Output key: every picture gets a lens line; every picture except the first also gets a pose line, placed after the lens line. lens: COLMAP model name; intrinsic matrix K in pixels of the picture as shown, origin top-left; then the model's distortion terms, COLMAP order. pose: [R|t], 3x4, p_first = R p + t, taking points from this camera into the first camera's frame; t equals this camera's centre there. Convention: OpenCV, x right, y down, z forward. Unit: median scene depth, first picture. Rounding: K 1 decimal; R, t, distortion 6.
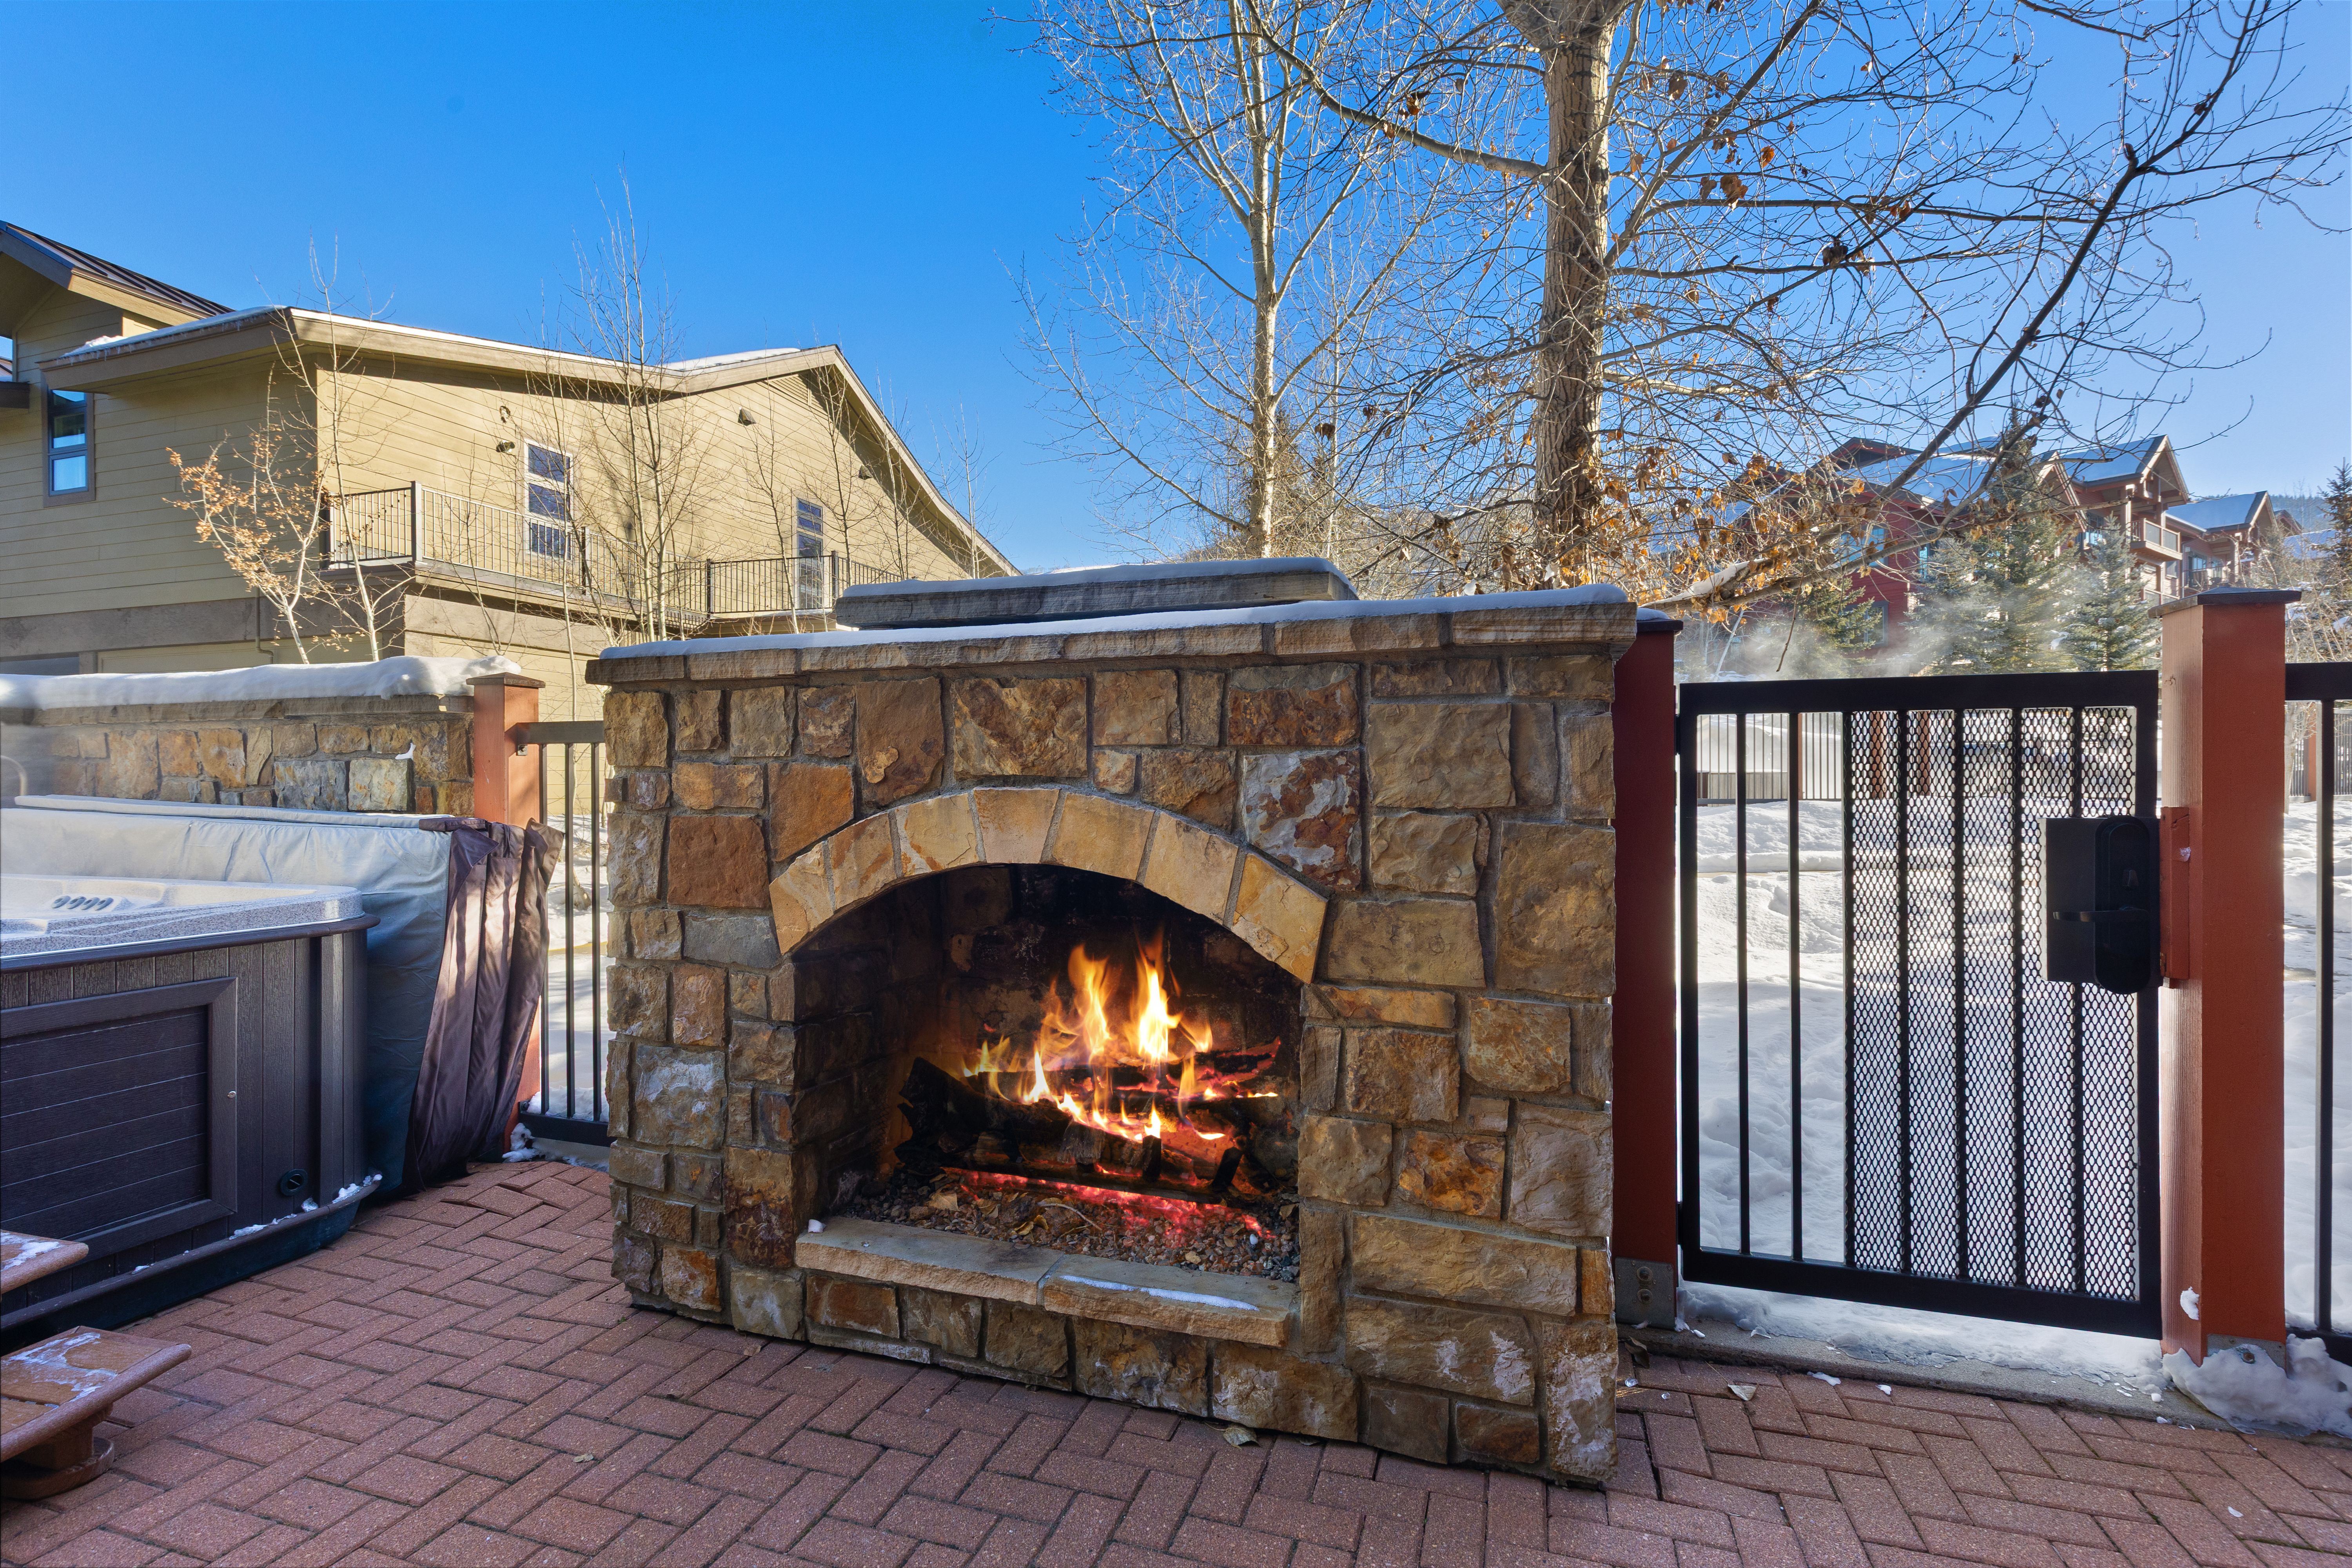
lens RADIAL K [[1074.4, 0, 1183.6], [0, 1074.4, 781.6], [0, 0, 1]] dist [0.004152, -0.001917]
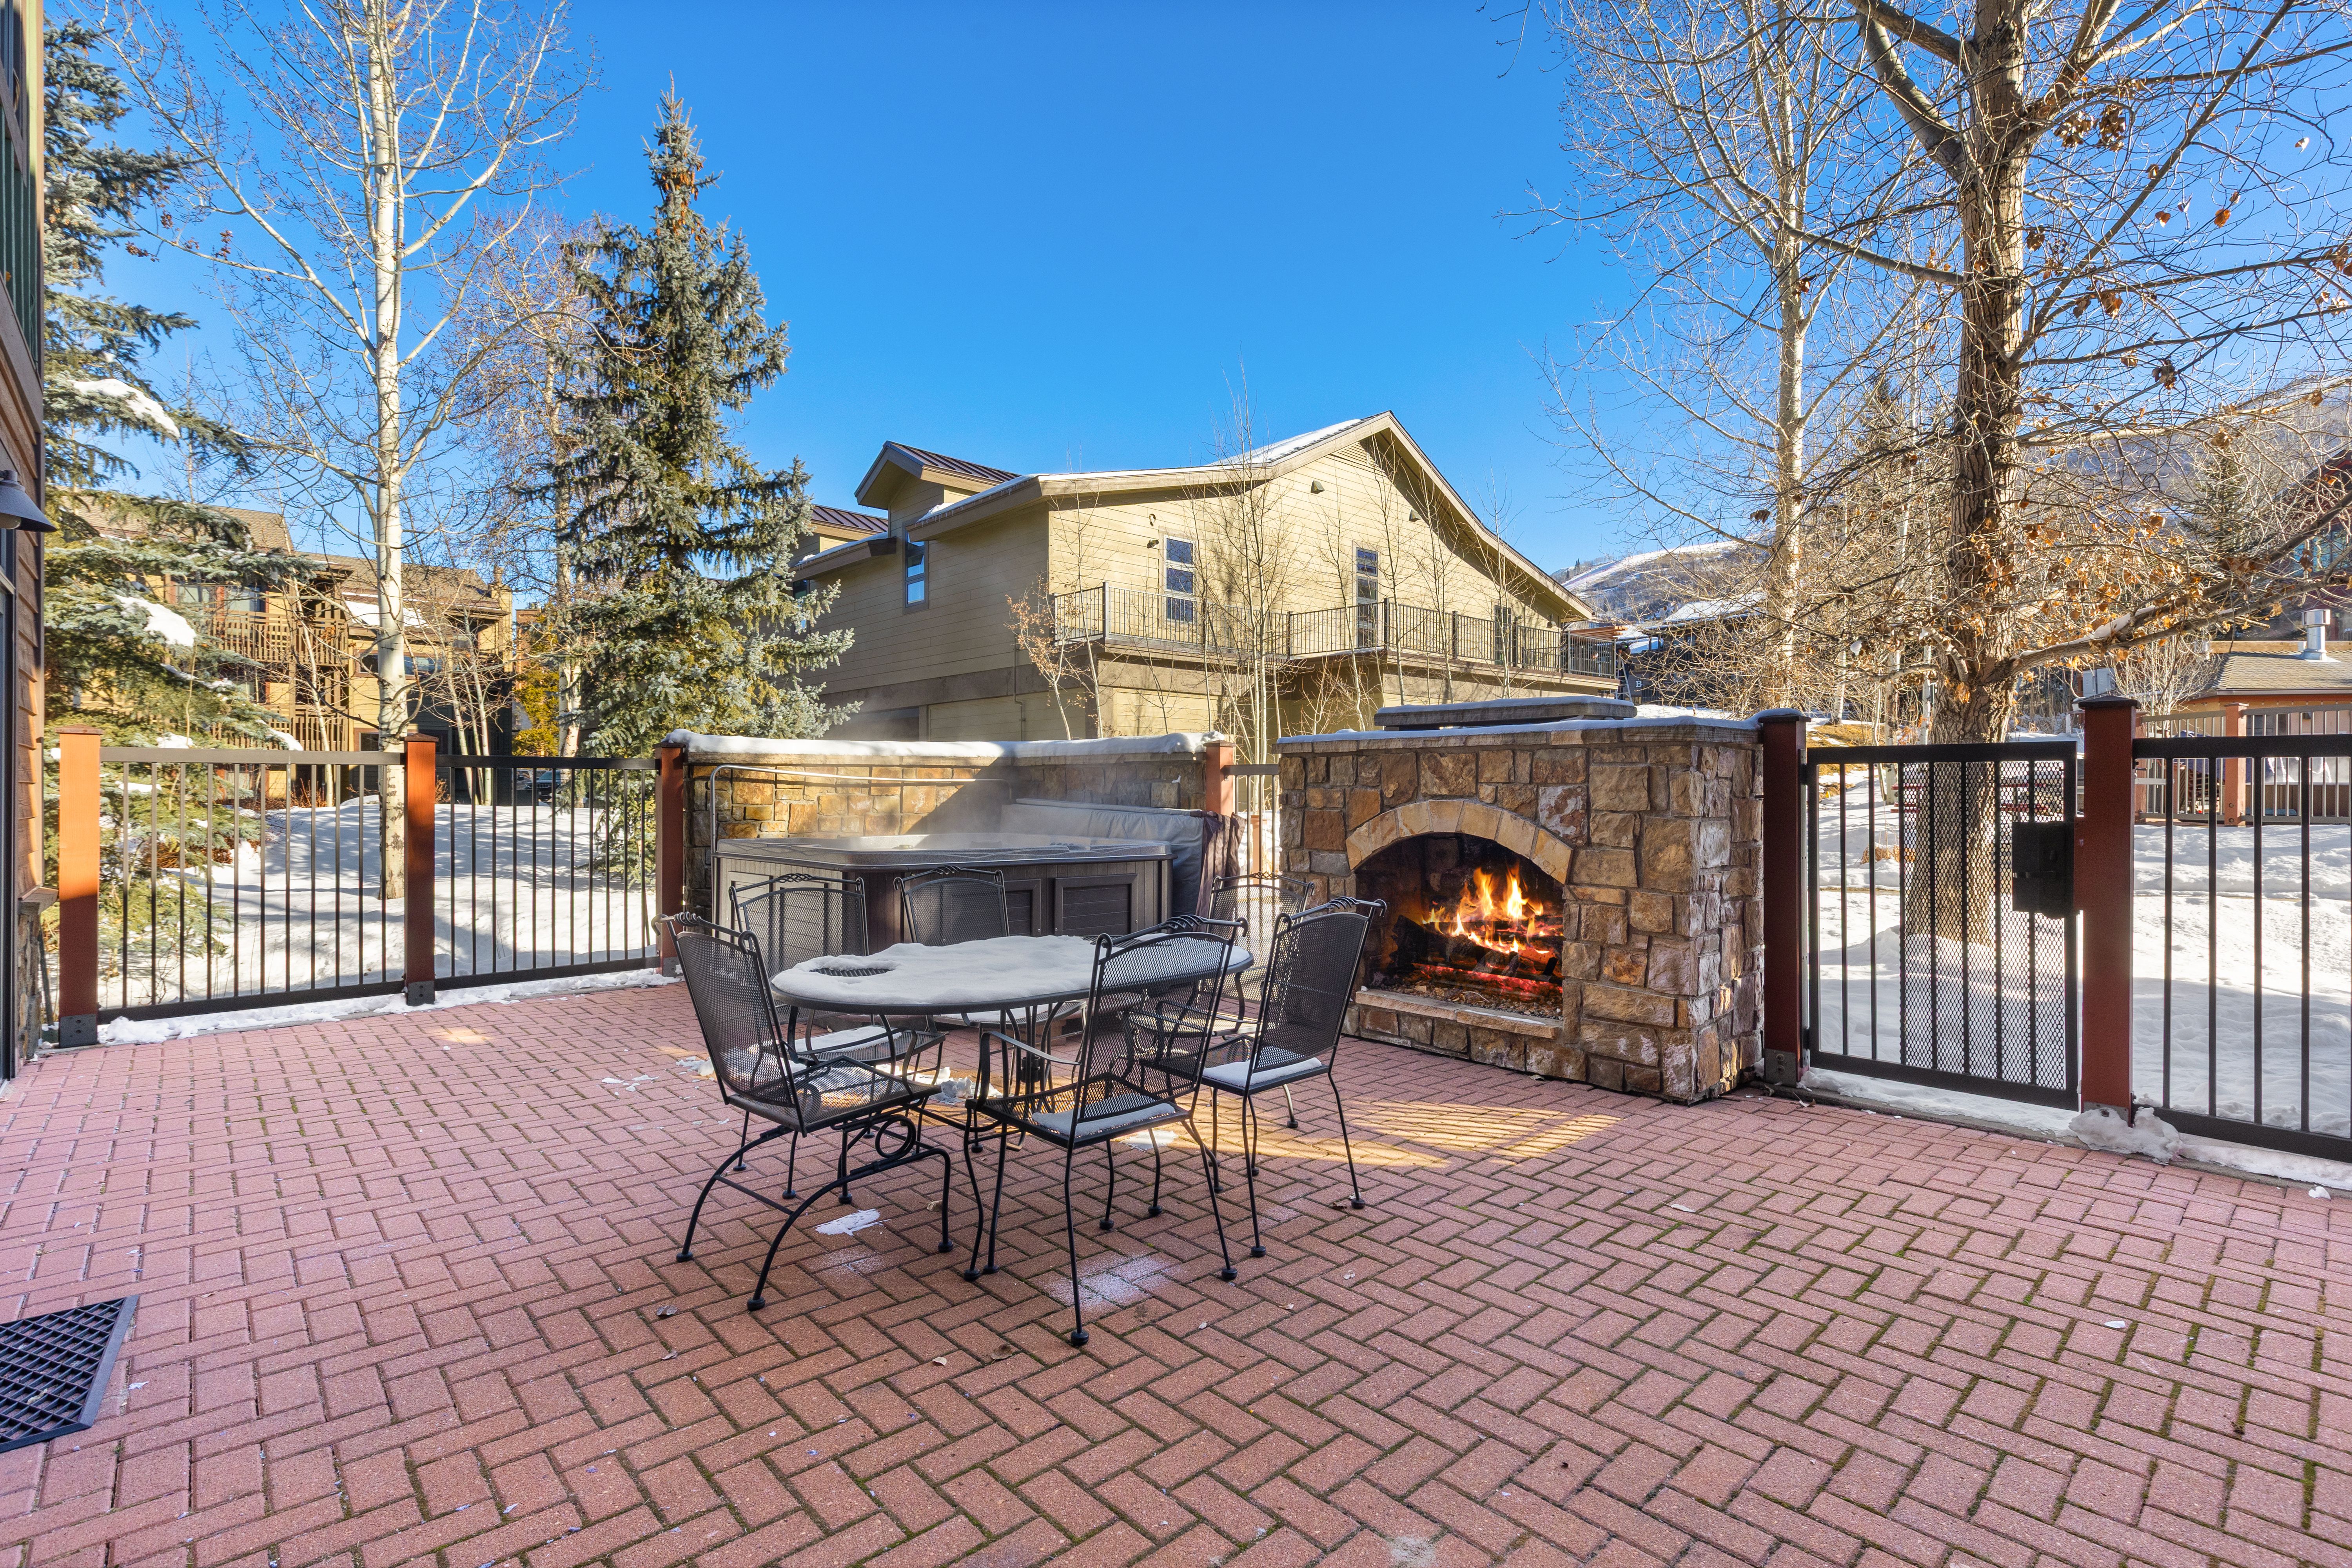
lens RADIAL K [[1074.4, 0, 1175.0], [0, 1074.4, 788.7], [0, 0, 1]] dist [0.004152, -0.001917]
pose [[0.872068, 0.005192, -0.489357, 0.438051], [-0.005481, 0.999985, 0.000843, -0.016063], [0.489354, 0.001946, 0.872083, -1.232732]]
